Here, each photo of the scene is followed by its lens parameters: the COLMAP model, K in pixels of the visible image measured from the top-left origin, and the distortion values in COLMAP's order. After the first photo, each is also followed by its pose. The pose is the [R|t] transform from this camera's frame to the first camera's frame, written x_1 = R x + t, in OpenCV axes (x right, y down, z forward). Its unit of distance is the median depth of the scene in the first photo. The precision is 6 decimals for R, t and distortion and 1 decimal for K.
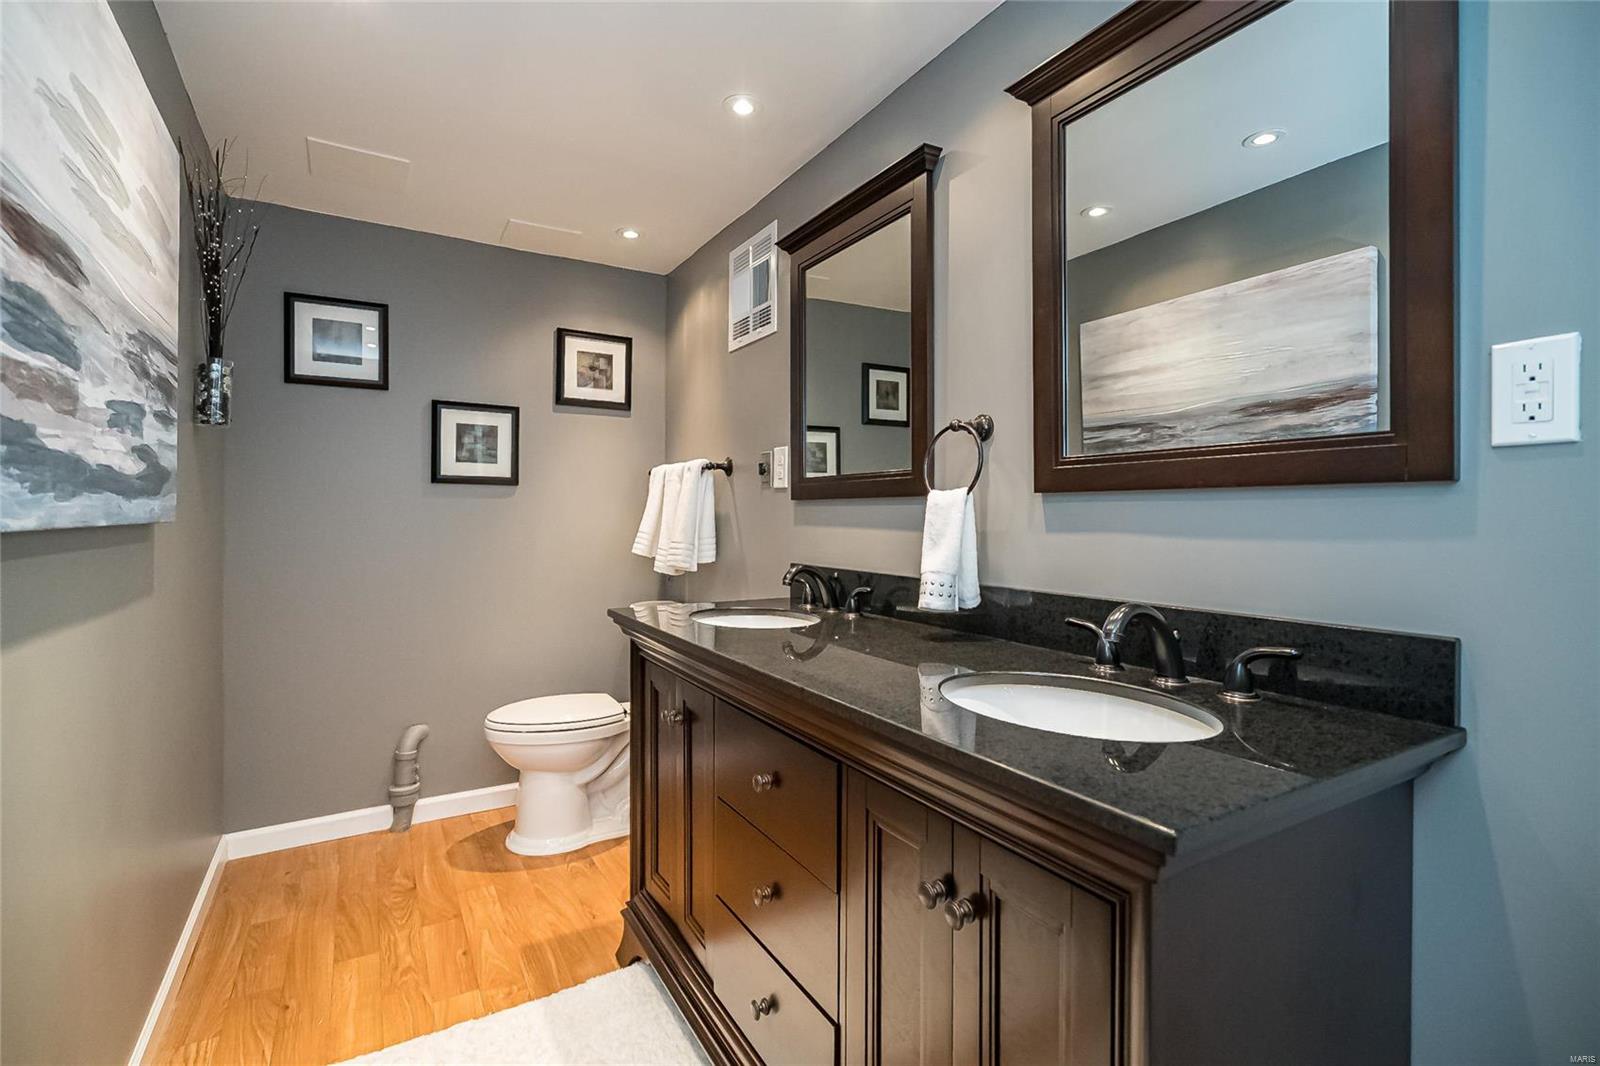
lens RADIAL K [[760.9, 0, 834.1], [0, 760.9, 510.4], [0, 0, 1]] dist [-0.009183, 0.003083]
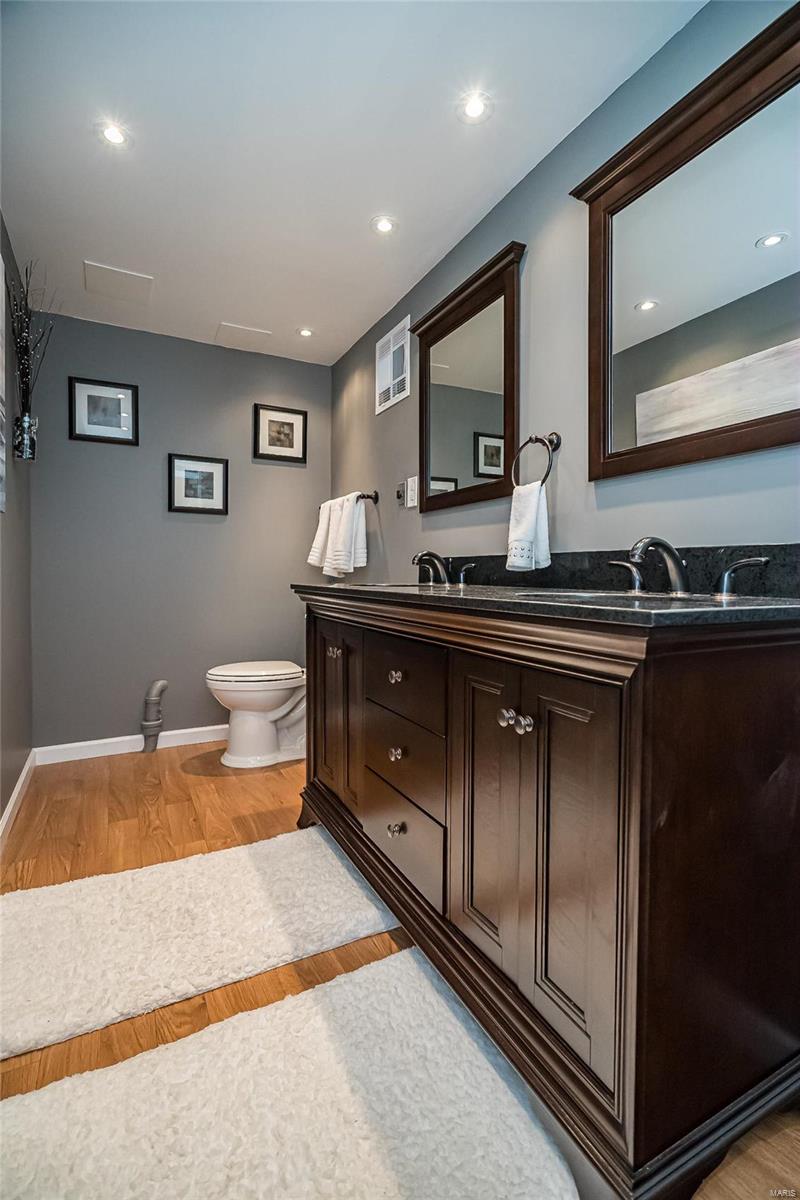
lens RADIAL K [[570.7, 0, 422.6], [0, 570.7, 582.4], [0, 0, 1]] dist [-0.009183, 0.003083]
pose [[0.998129, 0.001859, -0.061113, 0.022294], [-0.000708, 0.999822, 0.018859, 0.150453], [0.061137, -0.018781, 0.997953, -0.079432]]
